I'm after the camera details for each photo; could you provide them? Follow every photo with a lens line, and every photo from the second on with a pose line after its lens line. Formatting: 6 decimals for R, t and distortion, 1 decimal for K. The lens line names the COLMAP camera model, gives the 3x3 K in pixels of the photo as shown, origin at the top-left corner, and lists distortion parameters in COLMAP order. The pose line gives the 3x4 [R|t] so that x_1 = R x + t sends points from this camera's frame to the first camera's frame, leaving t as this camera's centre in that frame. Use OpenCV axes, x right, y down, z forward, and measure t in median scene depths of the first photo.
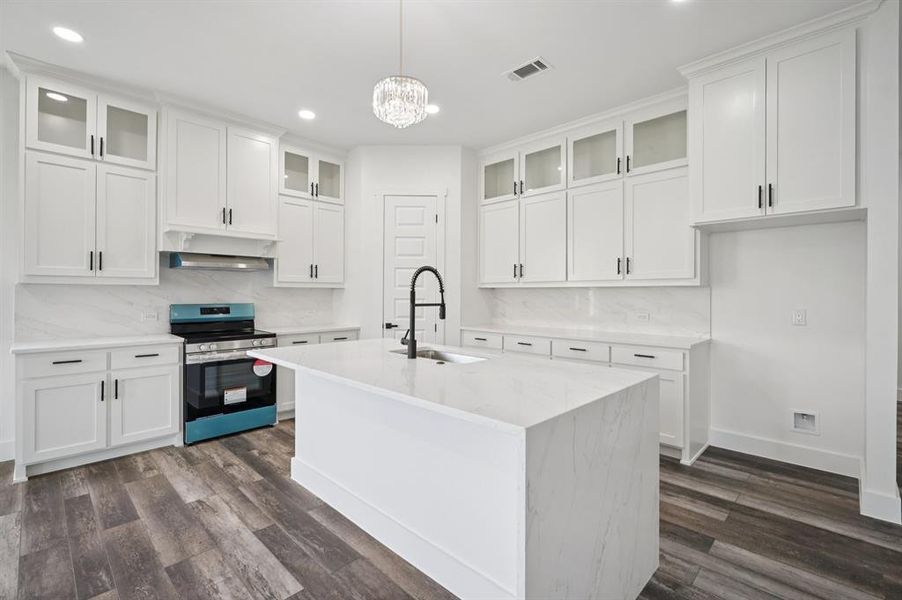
lens RADIAL K [[407.8, 0, 469.8], [0, 407.8, 295.5], [0, 0, 1]] dist [0.004256, -0.000053]
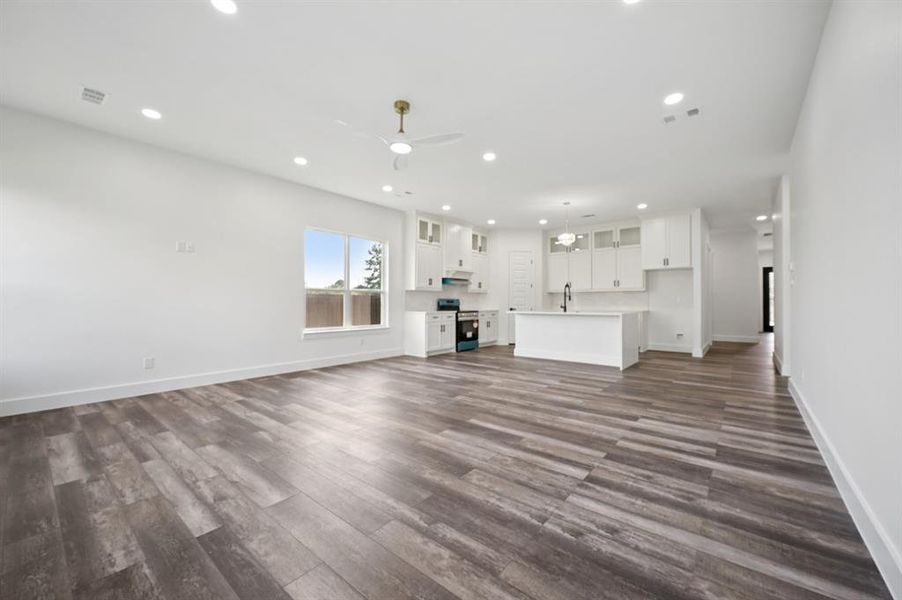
lens RADIAL K [[355.4, 0, 460.2], [0, 355.4, 302.5], [0, 0, 1]] dist [-0.002845, -0.000950]
pose [[0.996919, -0.004428, 0.078309, -0.793421], [0.004841, 0.999975, -0.005081, 0.057011], [-0.078284, 0.005444, 0.996916, -1.180674]]
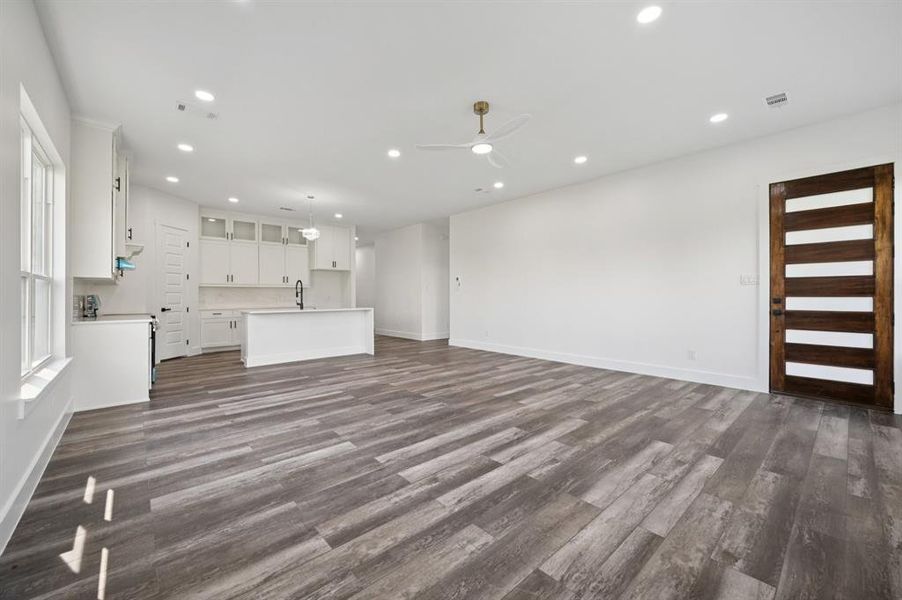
lens RADIAL K [[355.4, 0, 451.1], [0, 355.4, 290.6], [0, 0, 1]] dist [-0.002845, -0.000950]
pose [[0.089592, 0.009756, 0.995931, -1.798268], [0.010805, 0.999884, -0.010767, 0.034745], [-0.995920, 0.011725, 0.089476, -0.264799]]
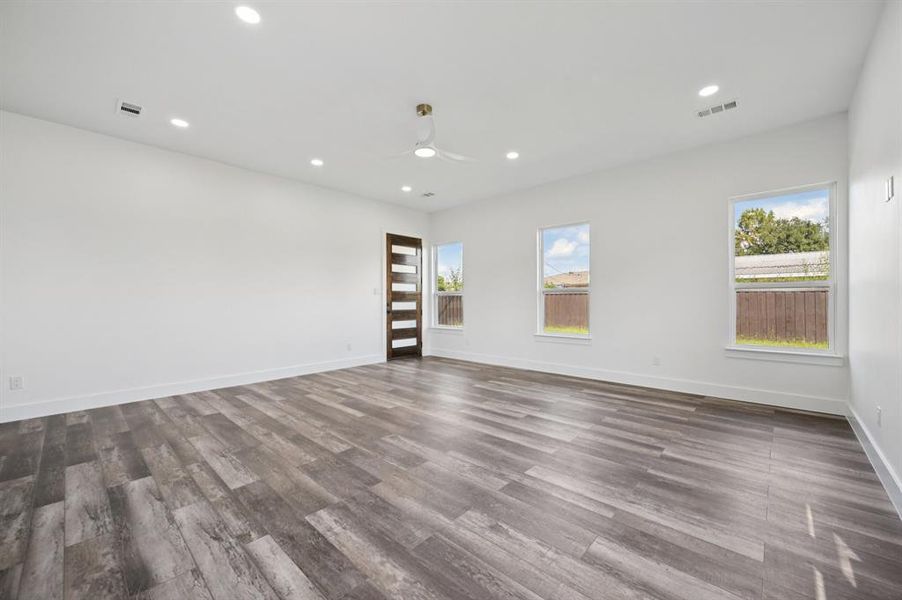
lens RADIAL K [[355.4, 0, 453.2], [0, 355.4, 296.0], [0, 0, 1]] dist [-0.002845, -0.000950]
pose [[-0.999994, 0.003317, -0.000513, -0.943991], [0.003319, 0.999985, -0.004324, 0.030554], [0.000498, -0.004326, -0.999991, 0.651764]]
